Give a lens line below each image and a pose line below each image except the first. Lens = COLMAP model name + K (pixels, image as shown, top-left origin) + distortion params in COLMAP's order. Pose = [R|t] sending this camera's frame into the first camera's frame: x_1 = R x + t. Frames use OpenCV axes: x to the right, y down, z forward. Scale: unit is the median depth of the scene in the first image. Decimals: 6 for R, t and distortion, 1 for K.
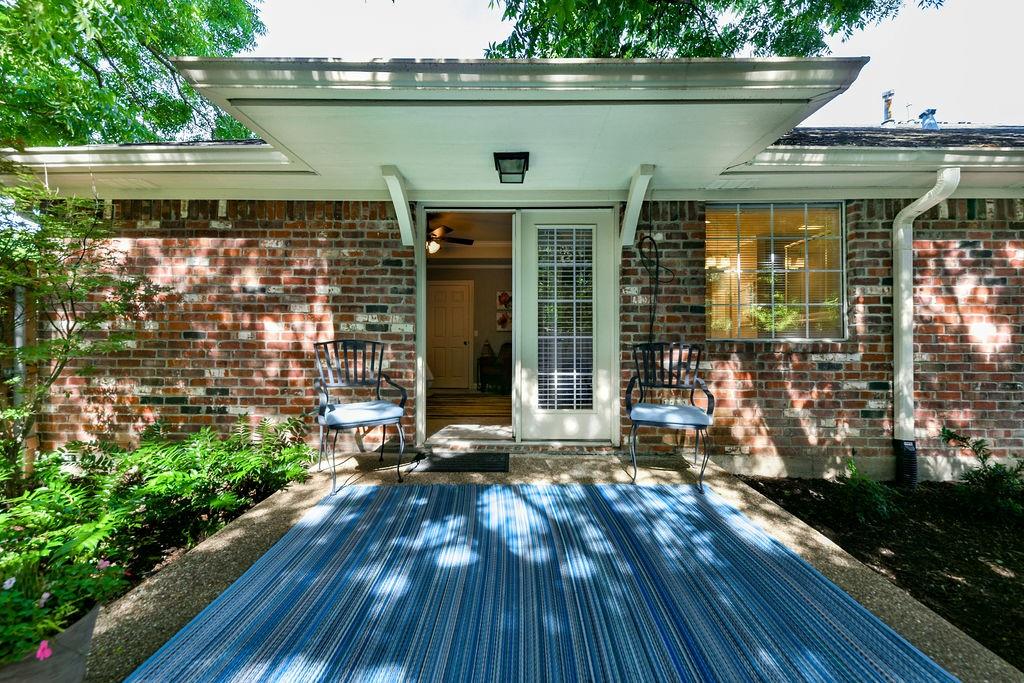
lens RADIAL K [[388.6, 0, 511.2], [0, 388.6, 336.8], [0, 0, 1]] dist [0.009640, -0.000077]
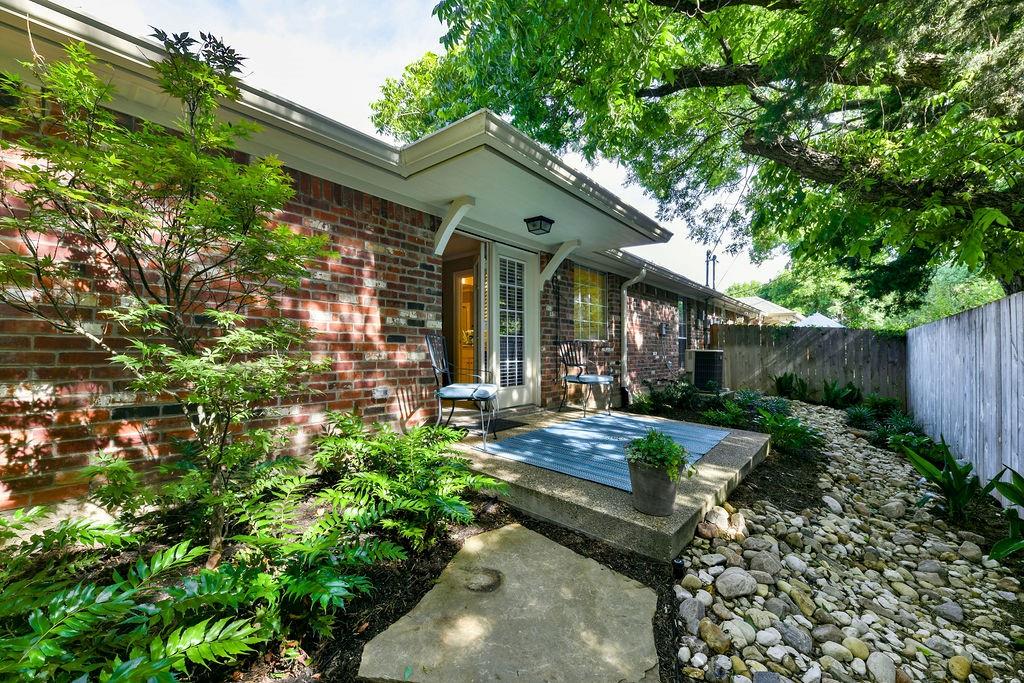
lens RADIAL K [[397.8, 0, 515.1], [0, 397.8, 341.5], [0, 0, 1]] dist [0.014348, -0.000324]
pose [[0.641025, 0.016250, 0.767348, -1.035434], [-0.016472, 0.999837, -0.007414, 0.033637], [-0.767344, -0.007887, 0.641188, 0.045799]]
